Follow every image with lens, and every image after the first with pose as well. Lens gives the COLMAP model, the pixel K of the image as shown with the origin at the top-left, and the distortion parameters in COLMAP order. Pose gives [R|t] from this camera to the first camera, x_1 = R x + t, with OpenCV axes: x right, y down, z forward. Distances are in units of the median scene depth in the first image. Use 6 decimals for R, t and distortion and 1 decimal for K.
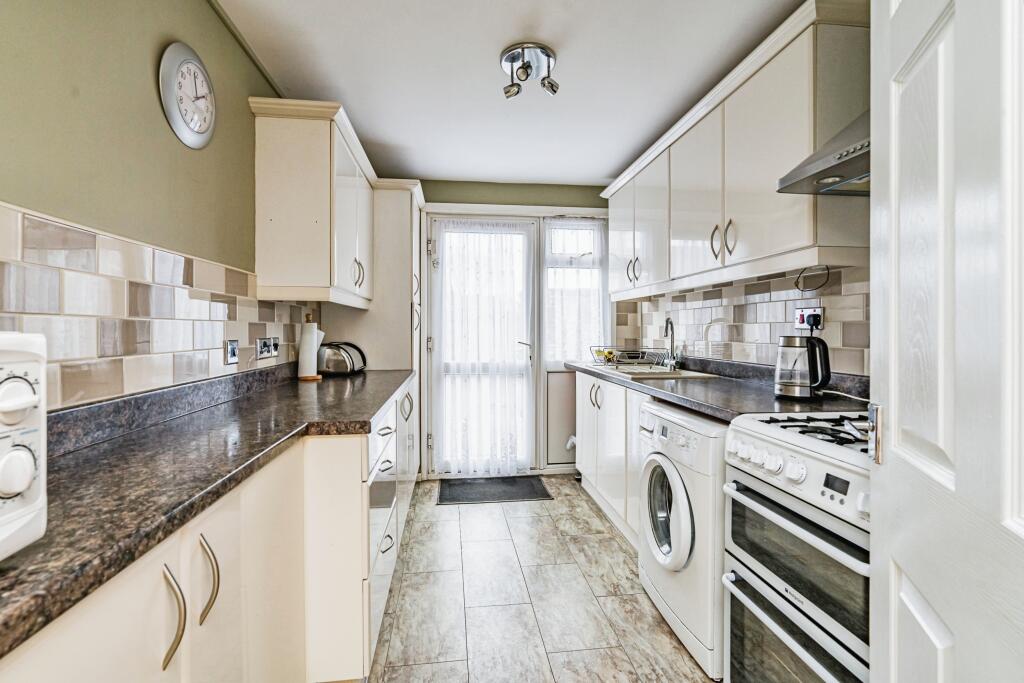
lens RADIAL K [[461.2, 0, 511.0], [0, 461.2, 334.0], [0, 0, 1]] dist [-0.007839, 0.000349]
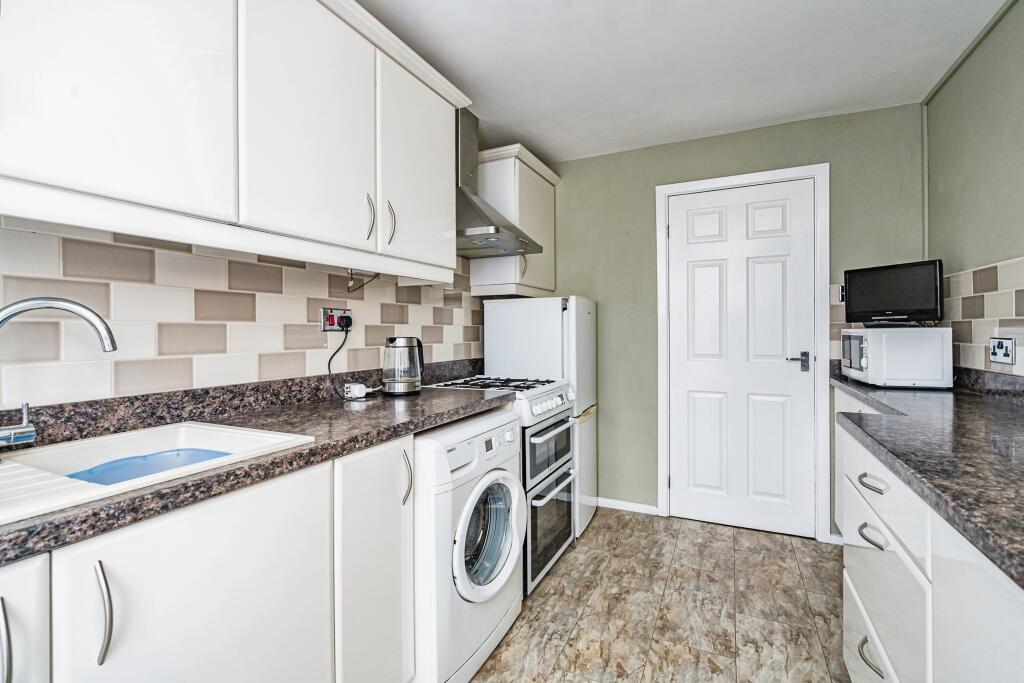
lens RADIAL K [[461.2, 0, 506.8], [0, 461.2, 335.4], [0, 0, 1]] dist [-0.007839, 0.000349]
pose [[-0.836125, 0.007533, 0.548487, -0.192313], [0.014444, 0.999861, 0.008287, -0.005900], [-0.548348, 0.014851, -0.836118, 1.780359]]
